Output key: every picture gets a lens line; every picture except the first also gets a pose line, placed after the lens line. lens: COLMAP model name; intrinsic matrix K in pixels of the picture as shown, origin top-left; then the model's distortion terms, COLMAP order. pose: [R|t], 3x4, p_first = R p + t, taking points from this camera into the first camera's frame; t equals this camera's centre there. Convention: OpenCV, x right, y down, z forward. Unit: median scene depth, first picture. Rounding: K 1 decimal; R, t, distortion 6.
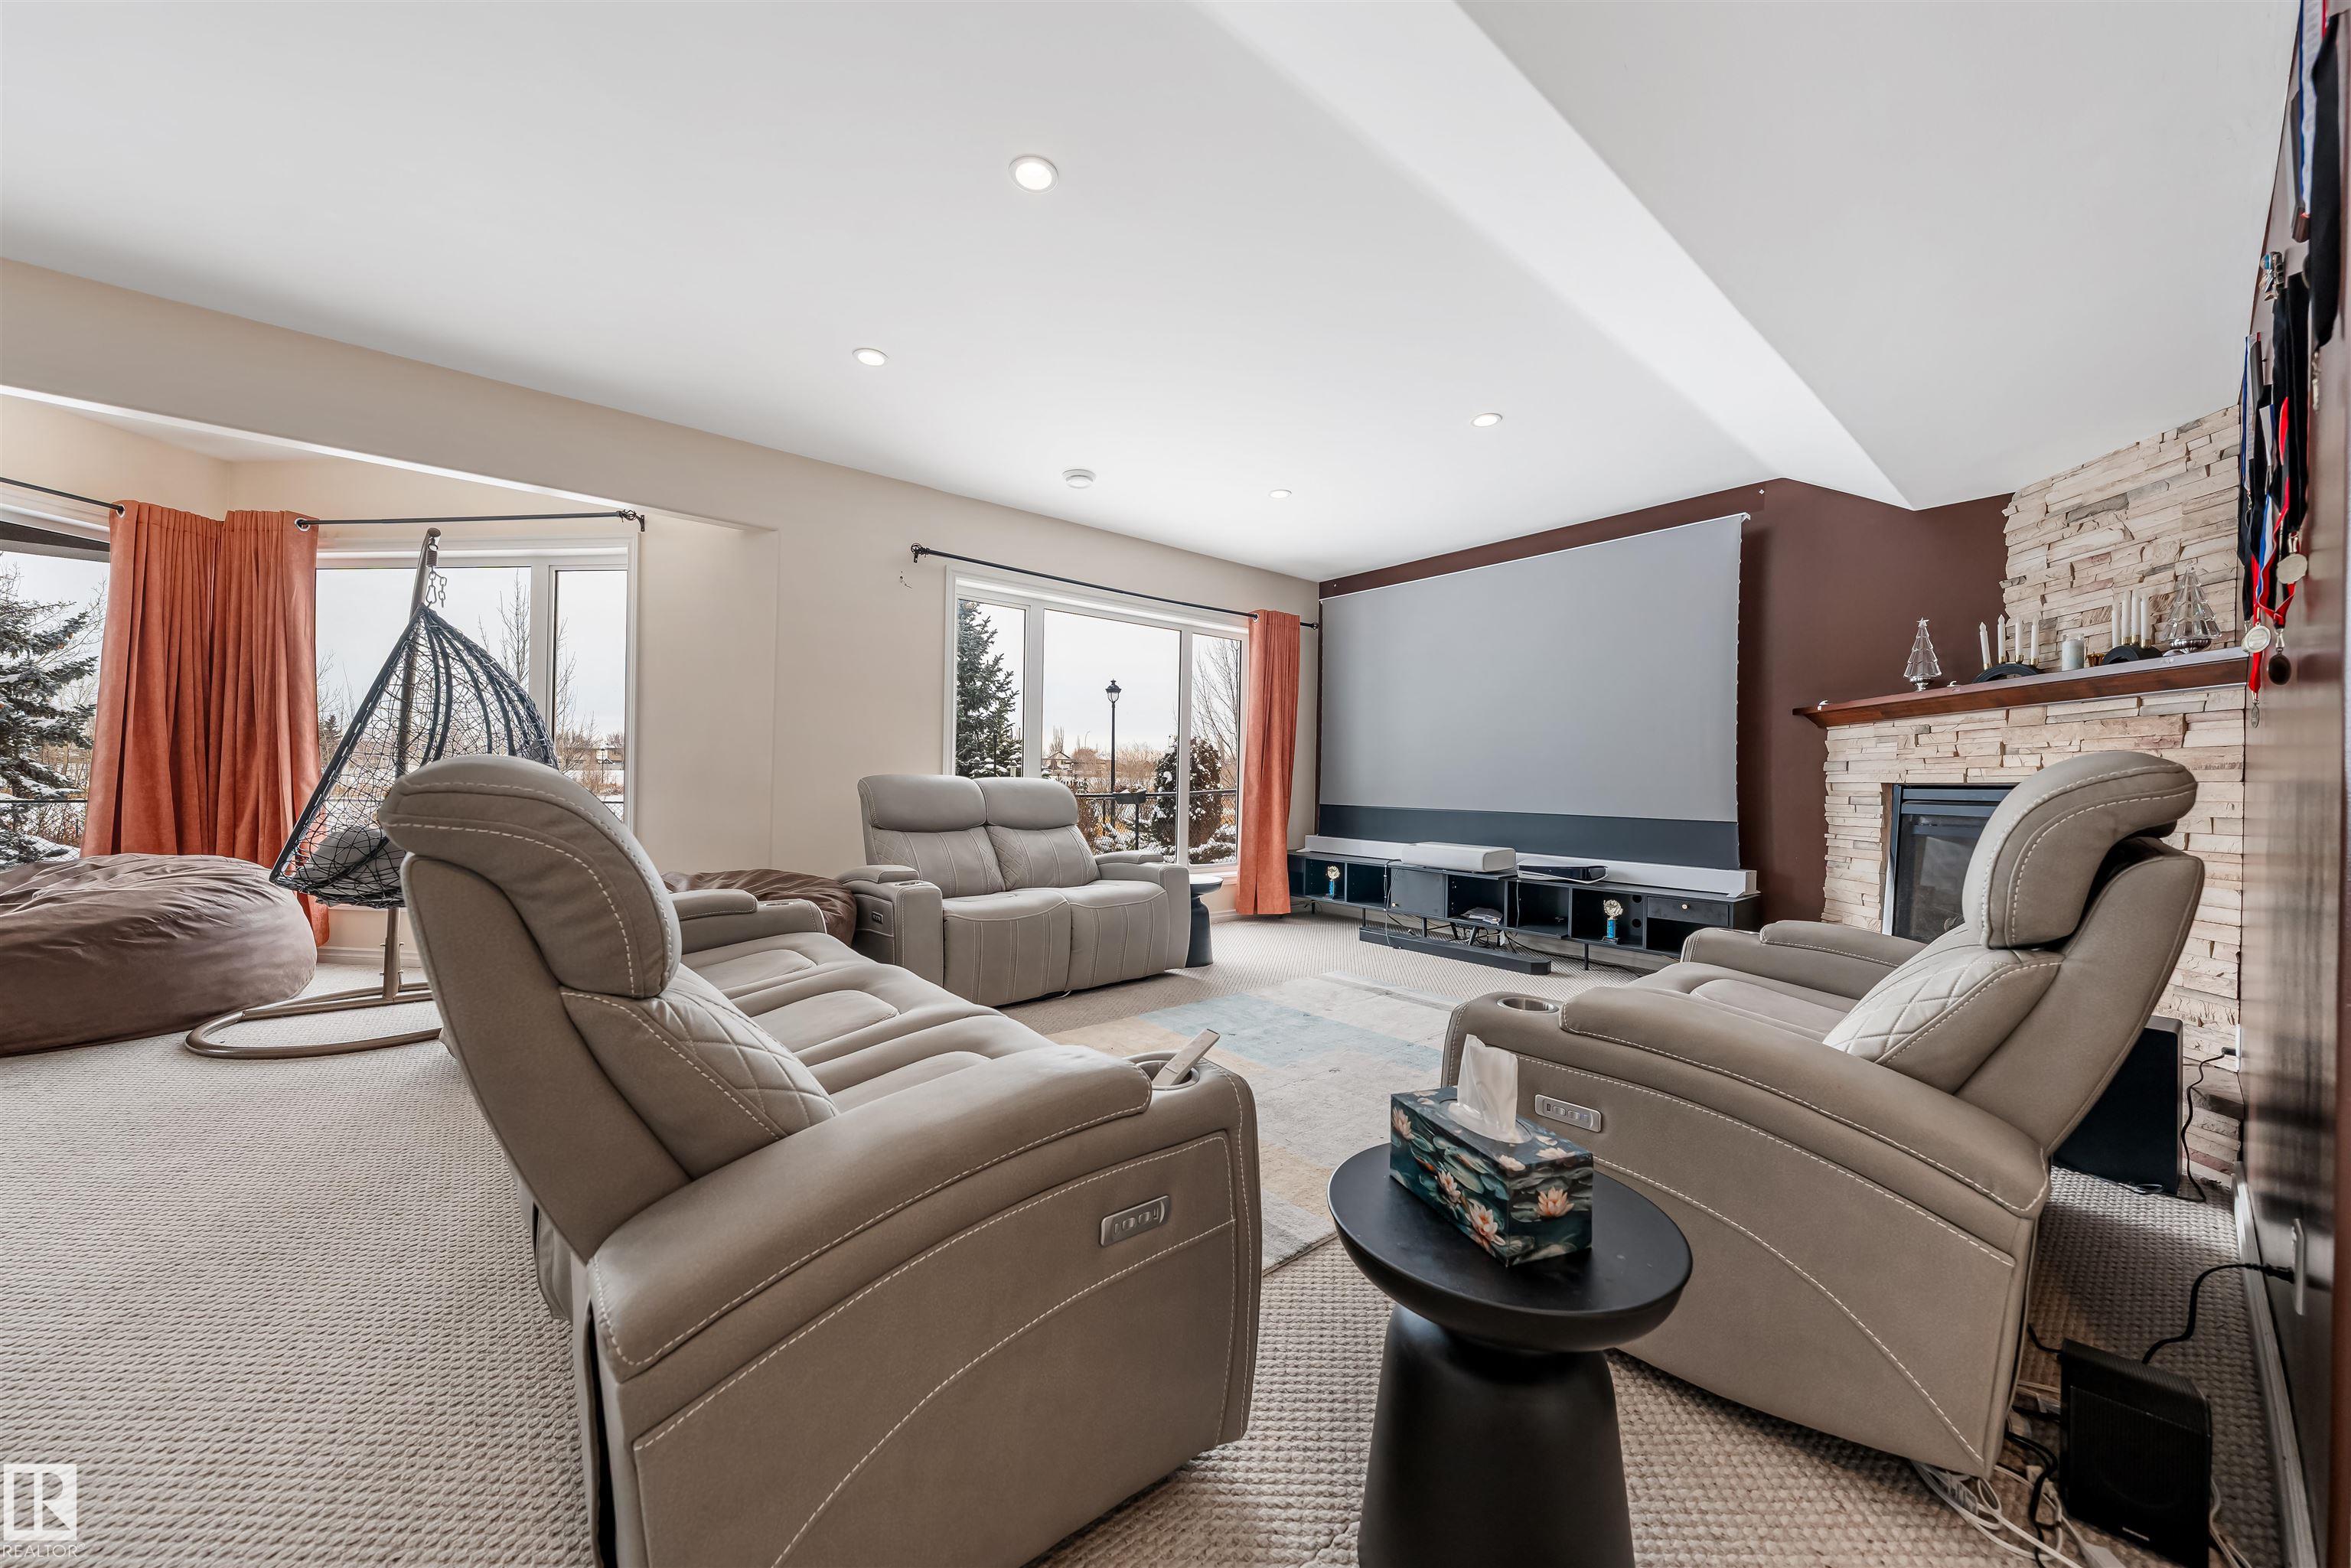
lens RADIAL K [[819.0, 0, 1167.0], [0, 819.0, 781.1], [0, 0, 1]] dist [0.000272, 0.000000]
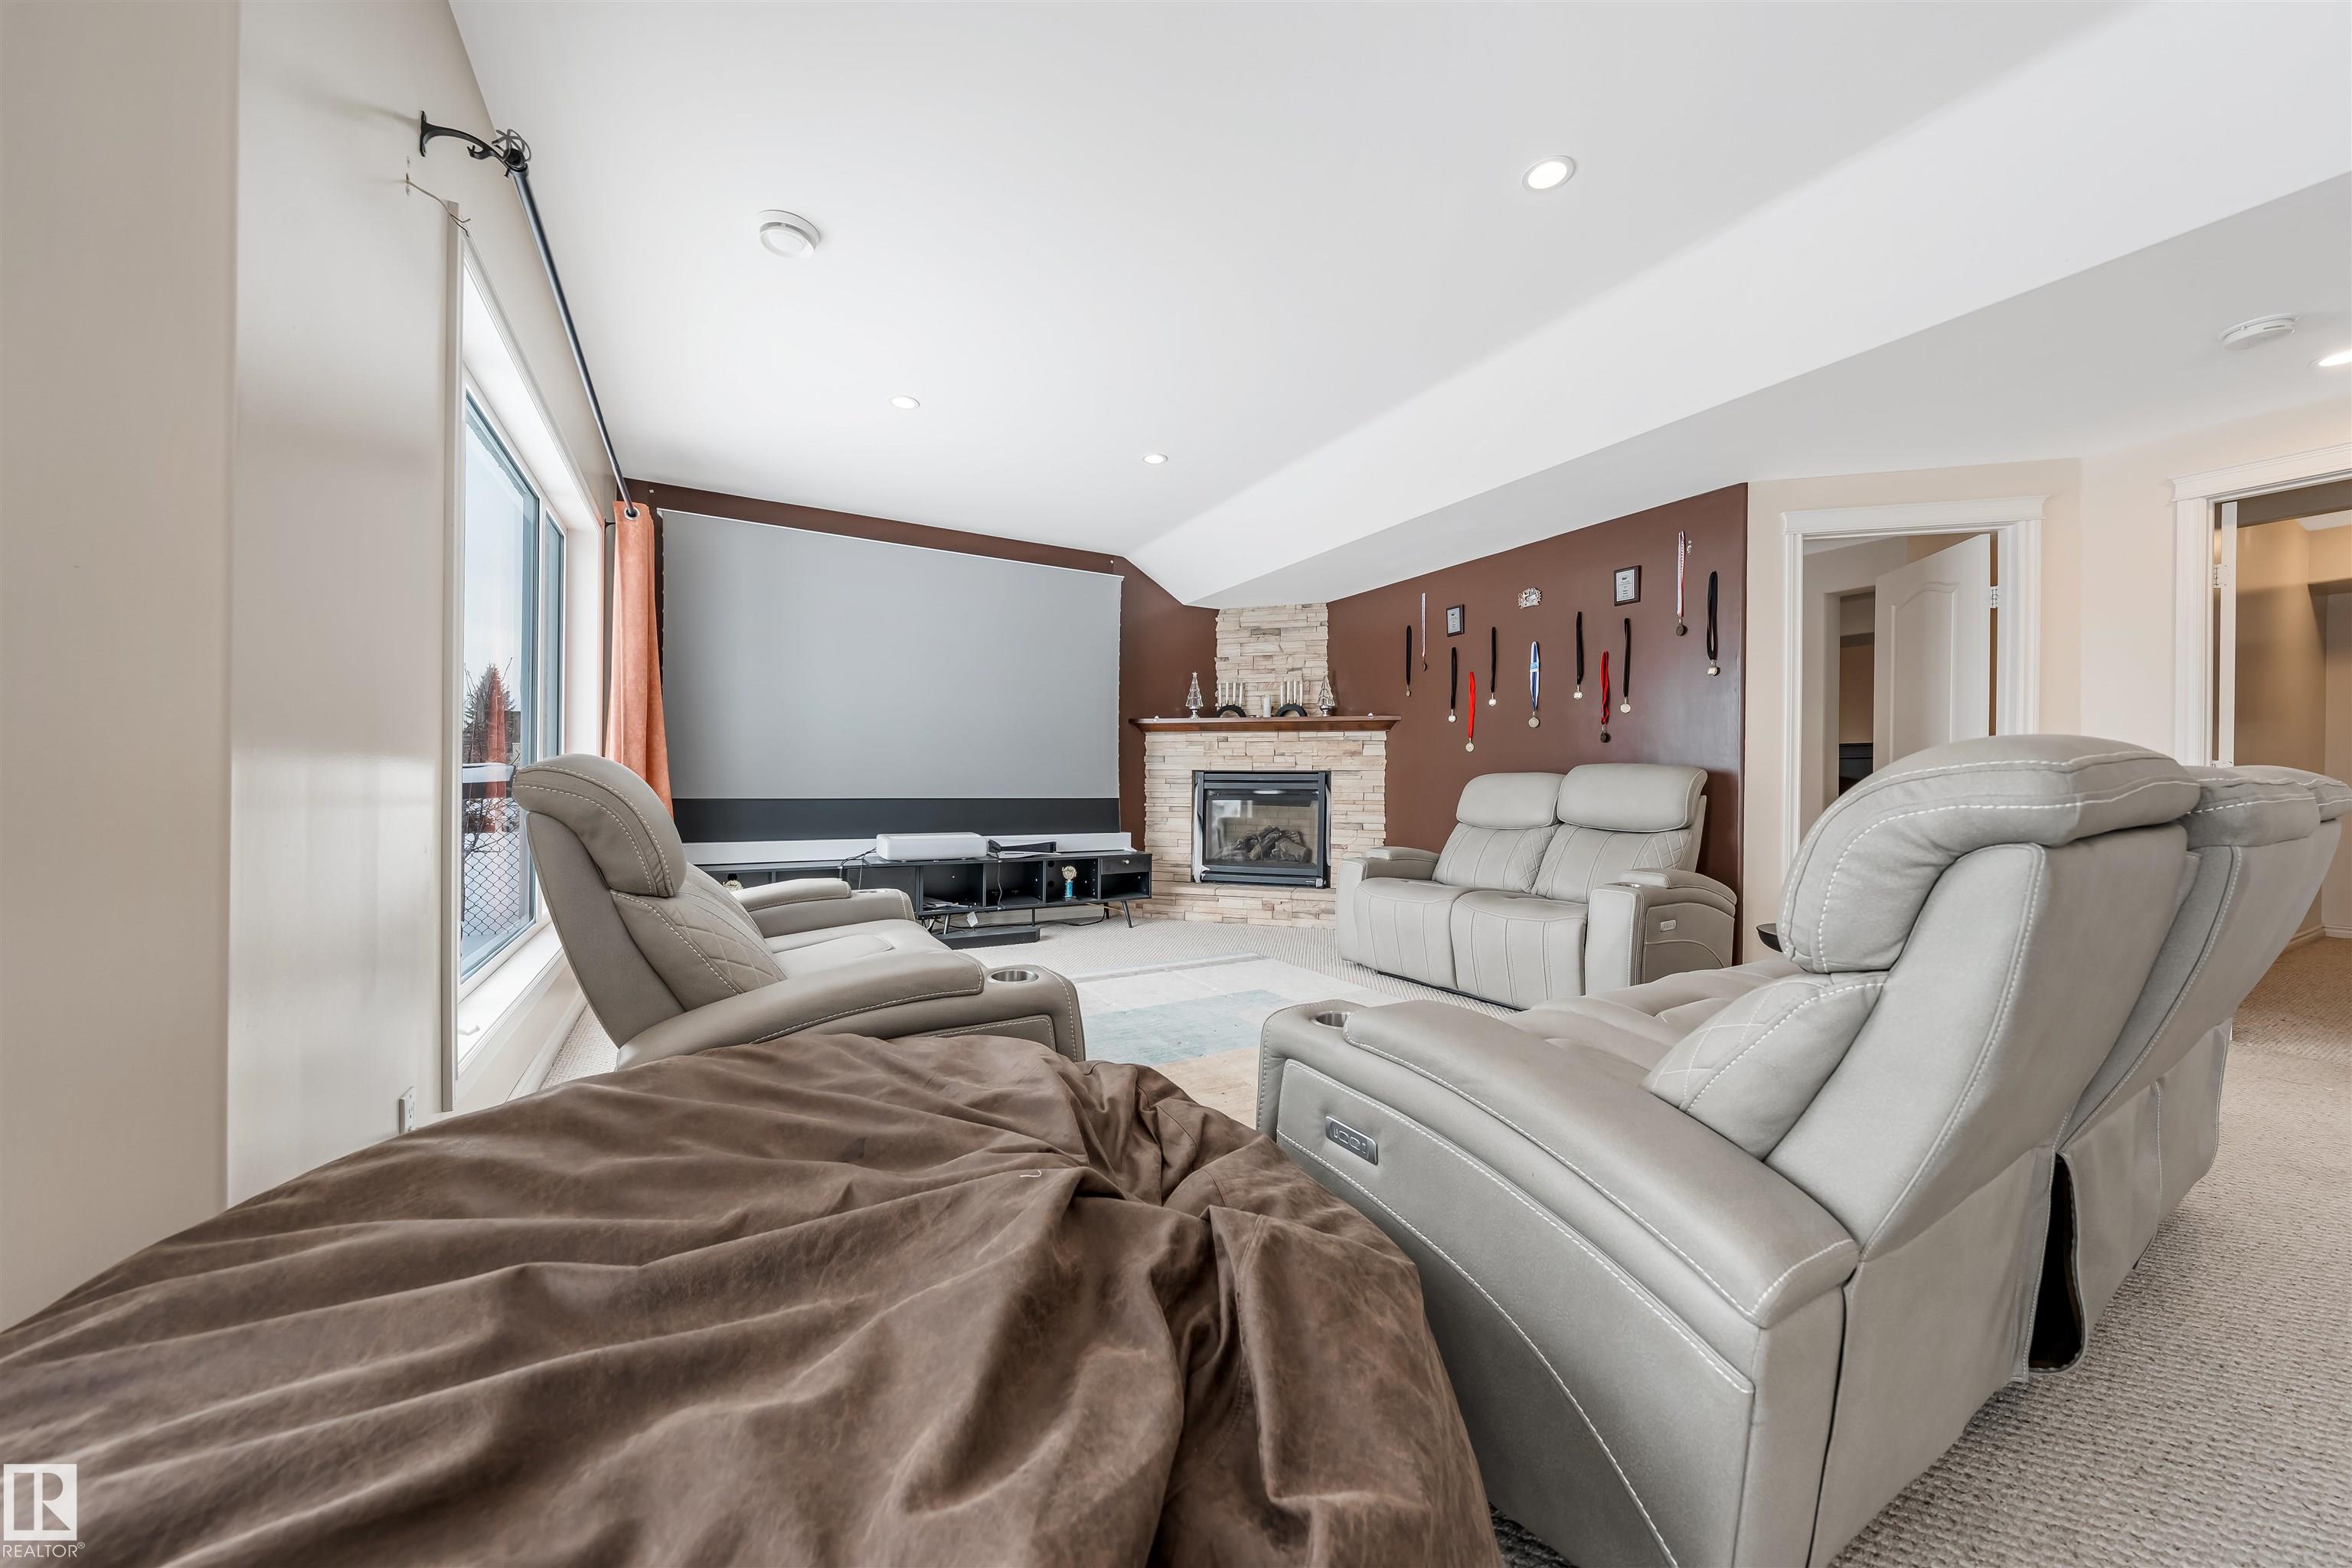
lens RADIAL K [[819.4, 0, 1174.5], [0, 819.4, 776.8], [0, 0, 1]] dist [0.000272, 0.000000]
pose [[0.168280, -0.009024, 0.985698, -0.747744], [-0.007540, 0.999917, 0.010441, -0.001254], [-0.985710, -0.009189, 0.168198, 0.768468]]
